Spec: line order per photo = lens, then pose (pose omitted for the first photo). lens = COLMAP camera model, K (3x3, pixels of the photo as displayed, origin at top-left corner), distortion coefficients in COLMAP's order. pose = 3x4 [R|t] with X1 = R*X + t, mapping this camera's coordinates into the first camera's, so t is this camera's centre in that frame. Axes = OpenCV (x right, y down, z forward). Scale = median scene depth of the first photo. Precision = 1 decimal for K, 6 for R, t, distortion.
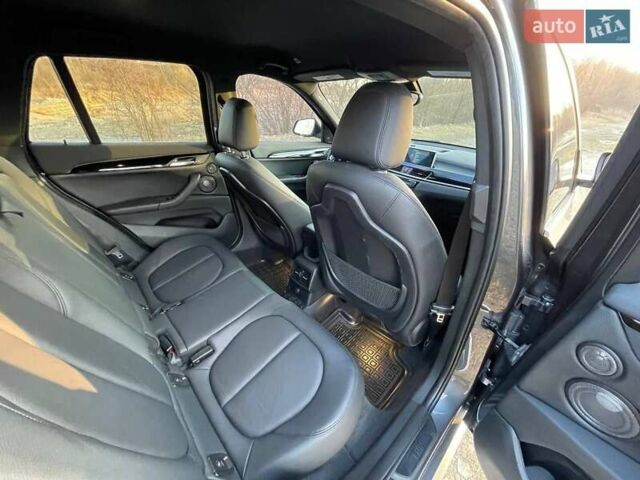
lens RADIAL K [[258.6, 0, 318.7], [0, 258.6, 239.2], [0, 0, 1]] dist [-0.004853, 0.001346]
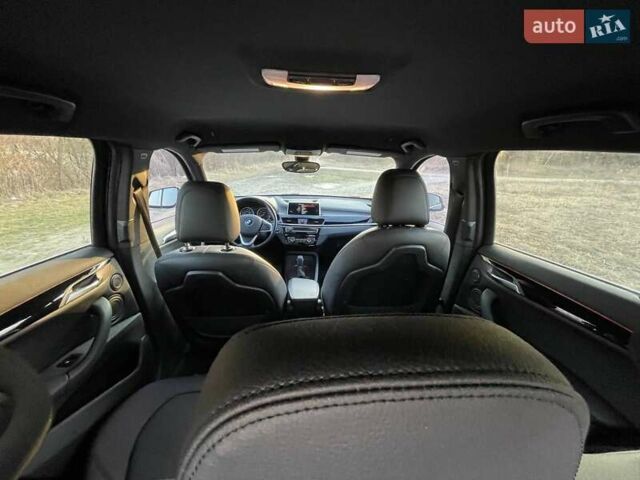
lens RADIAL K [[258.6, 0, 317.4], [0, 258.6, 241.3], [0, 0, 1]] dist [-0.004853, 0.001346]
pose [[0.626435, -0.263004, 0.733763, -0.423502], [0.371035, 0.928481, 0.016034, -0.150525], [-0.685501, 0.262207, 0.679217, 0.157647]]
